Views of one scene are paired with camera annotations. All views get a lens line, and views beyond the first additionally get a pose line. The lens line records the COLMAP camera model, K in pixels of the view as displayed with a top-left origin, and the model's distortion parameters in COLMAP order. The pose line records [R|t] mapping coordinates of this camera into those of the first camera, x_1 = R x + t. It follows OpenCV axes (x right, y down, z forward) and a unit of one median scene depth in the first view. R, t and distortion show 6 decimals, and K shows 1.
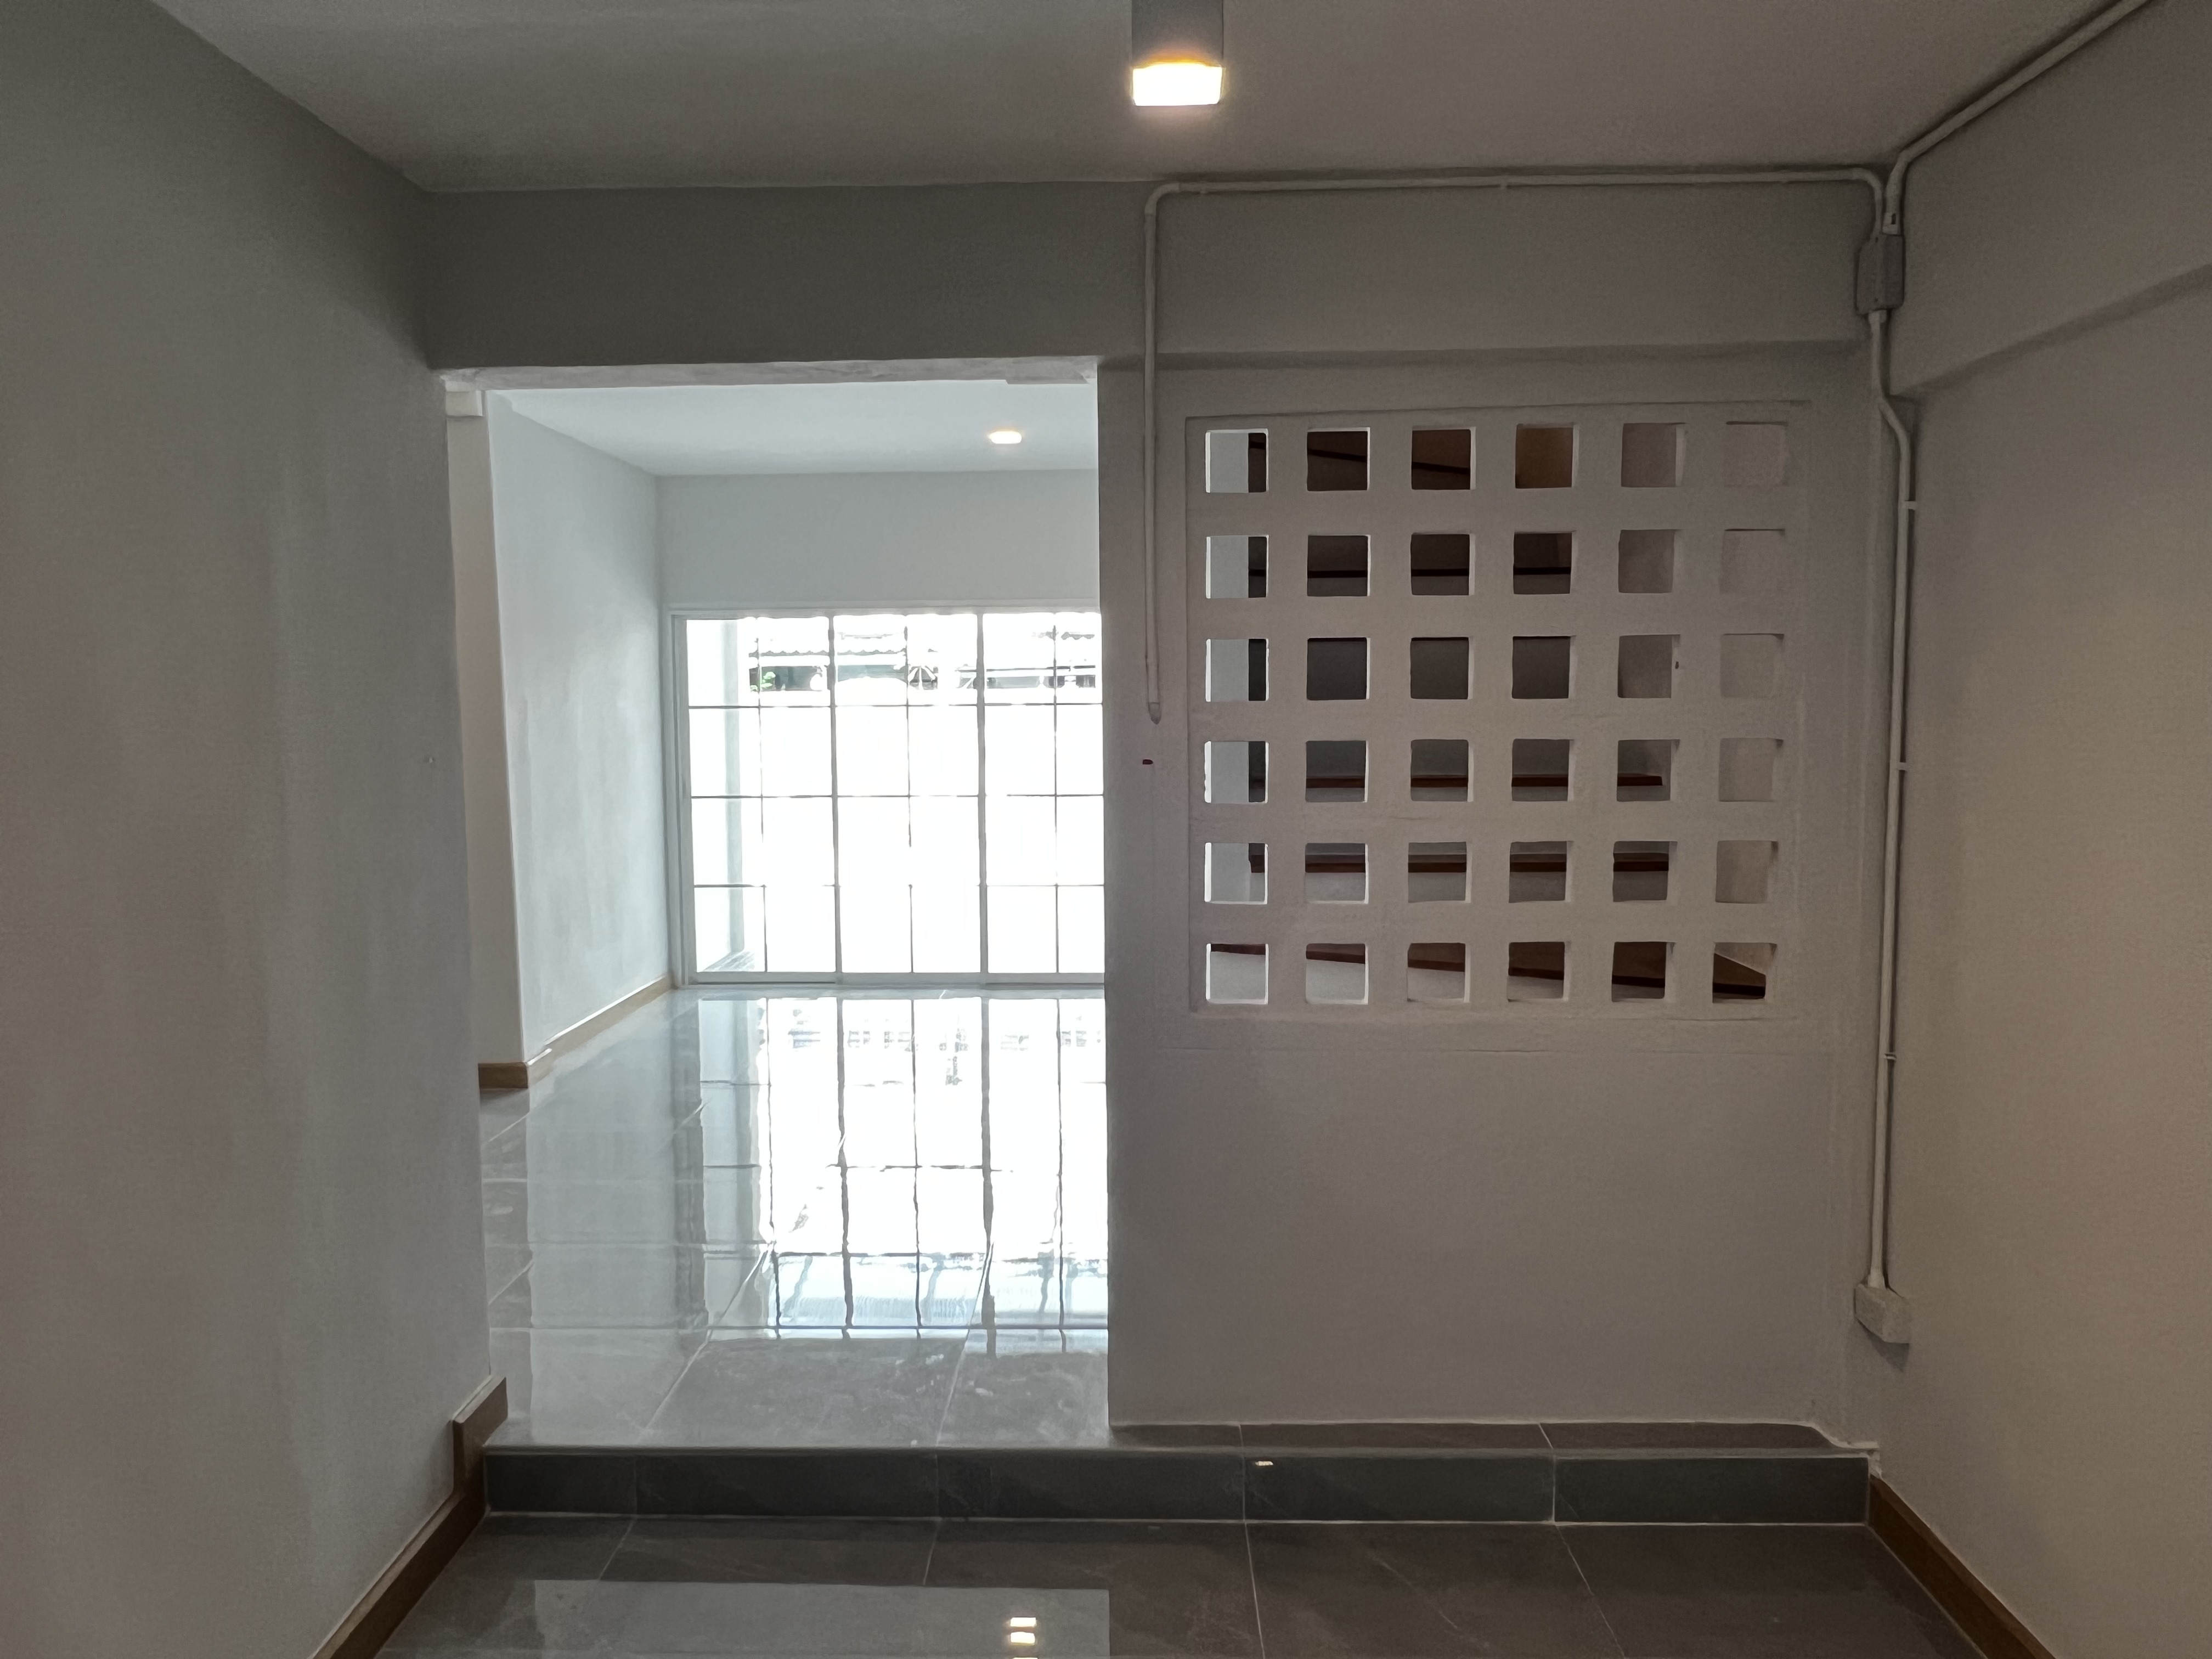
lens RADIAL K [[1598.0, 0, 1107.2], [0, 1598.0, 843.0], [0, 0, 1]] dist [-0.029164, -0.000605]
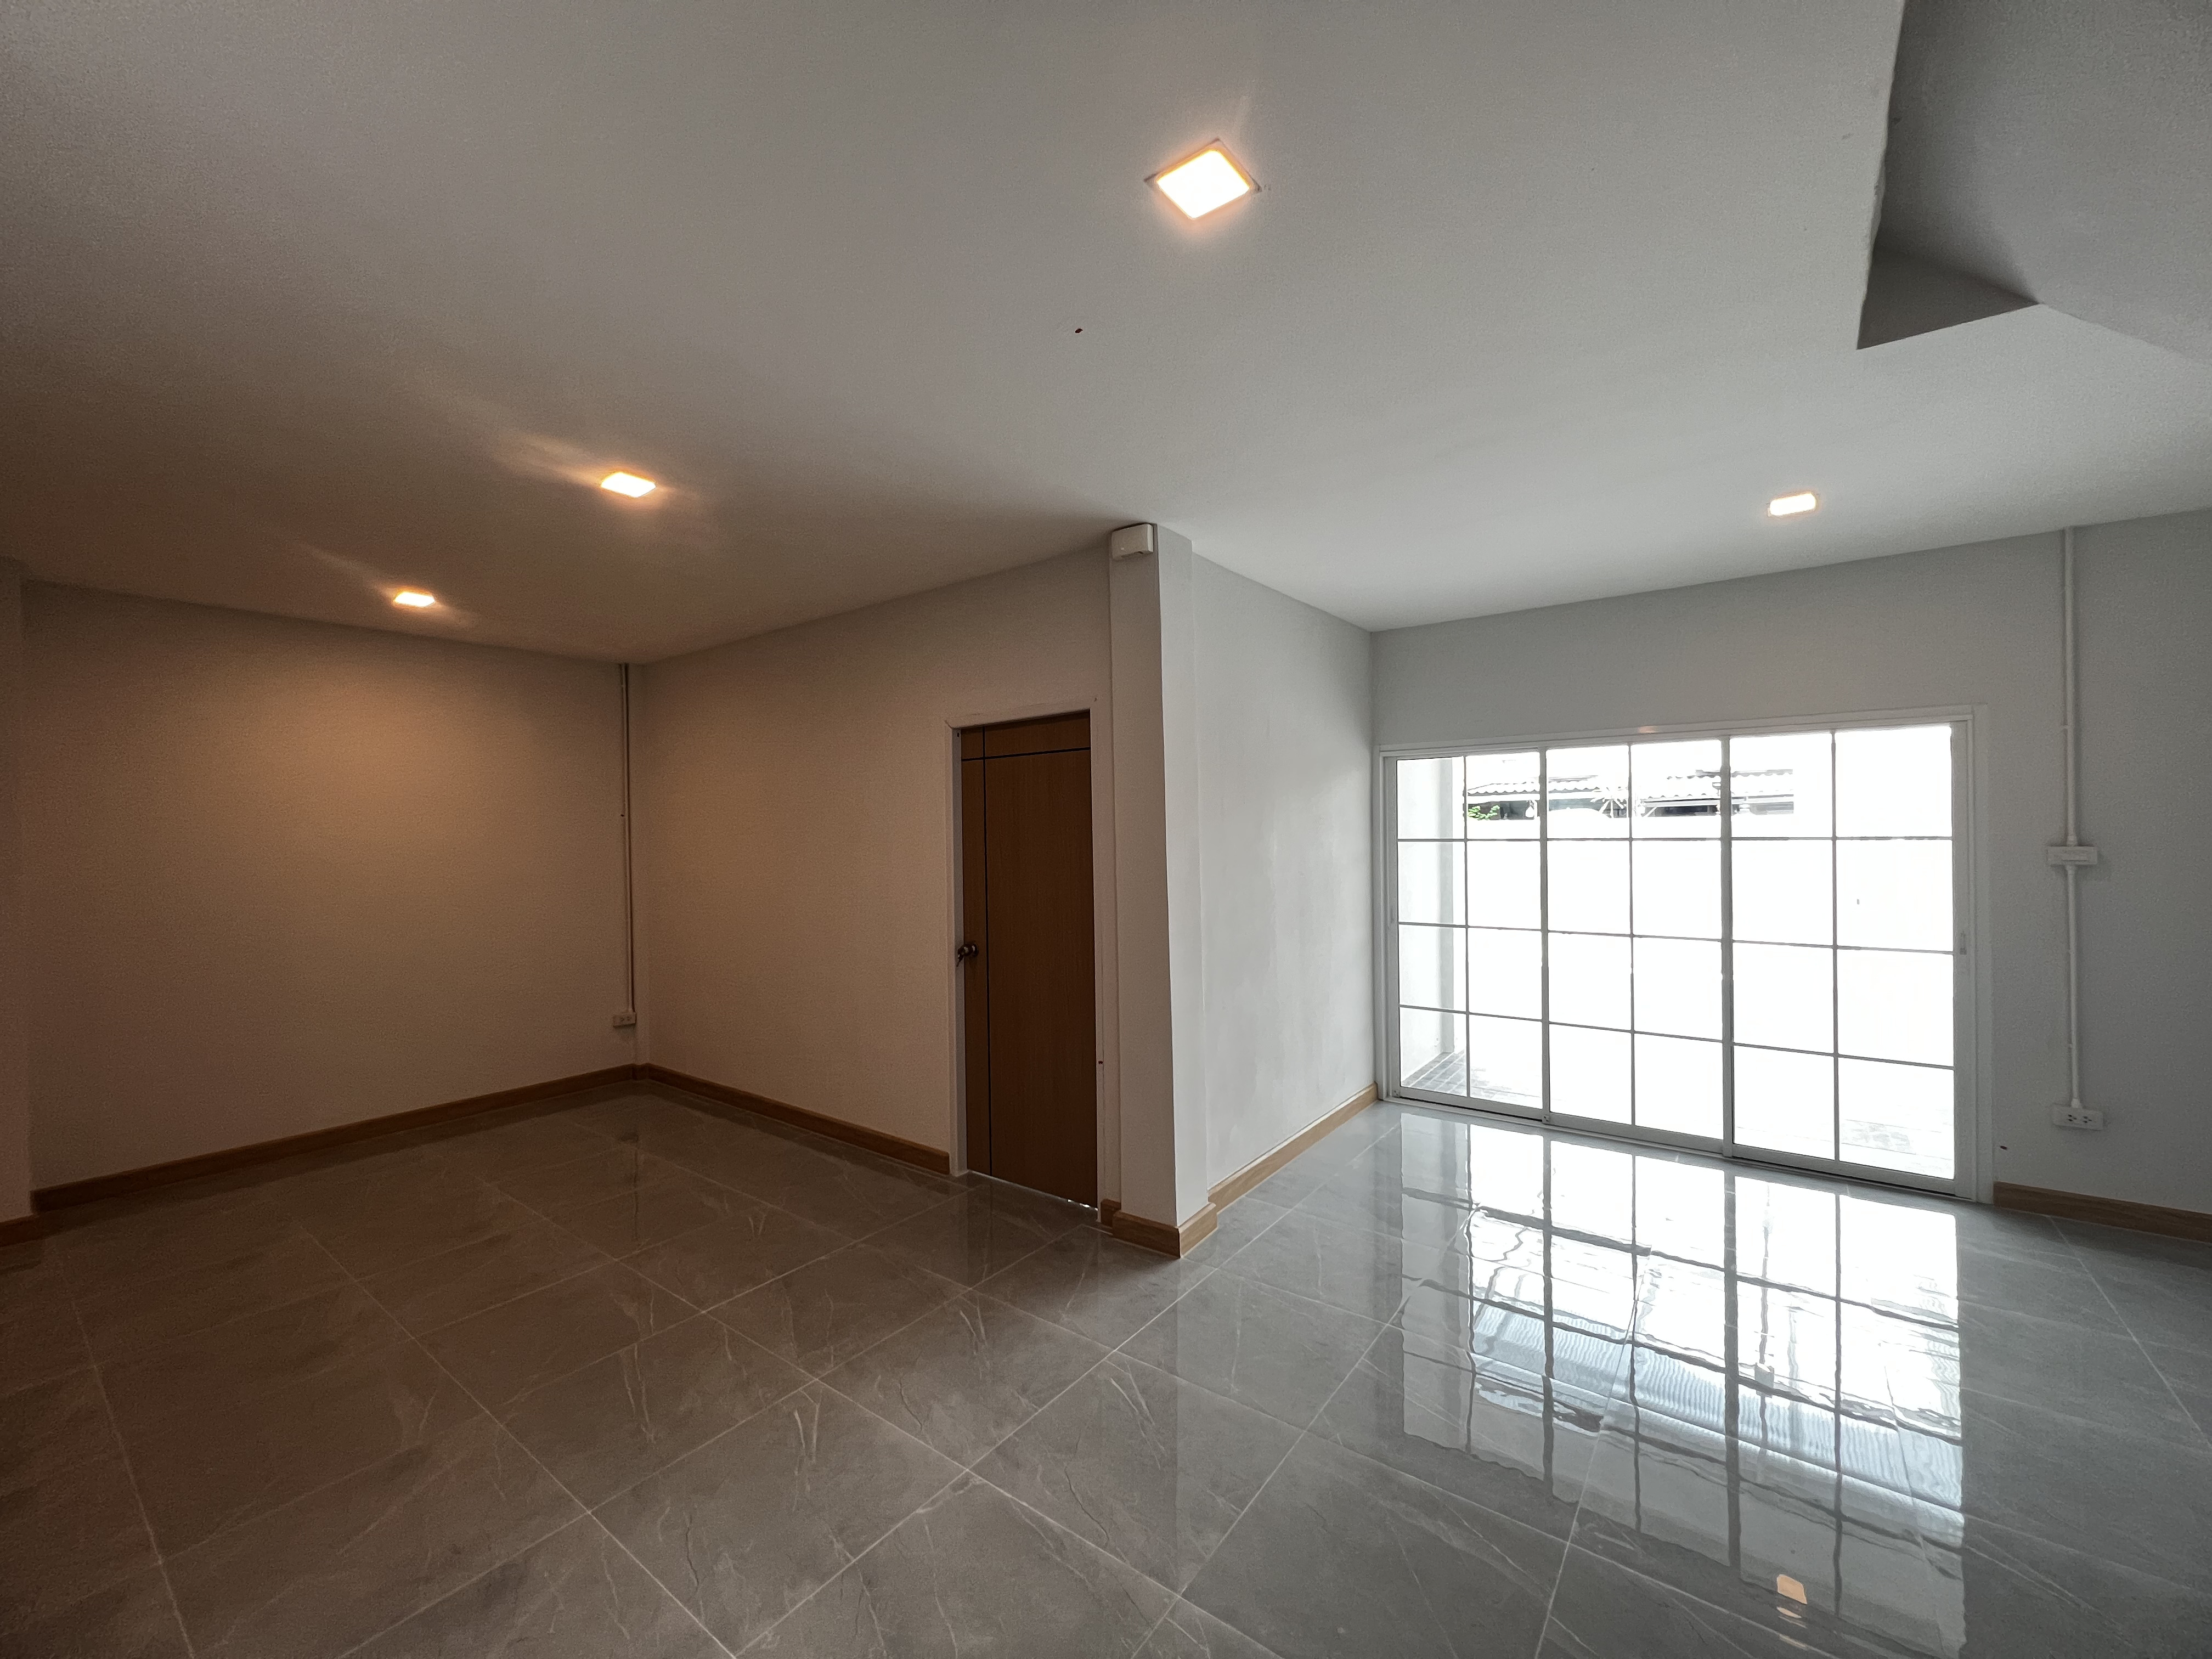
lens RADIAL K [[886.8, 0, 1104.4], [0, 886.8, 838.9], [0, 0, 1]] dist [-0.001330, -0.000131]
pose [[0.809317, 0.003202, -0.587363, -0.068753], [-0.044850, 0.997403, -0.056360, -0.042549], [0.585657, 0.071957, 0.807359, 0.387390]]
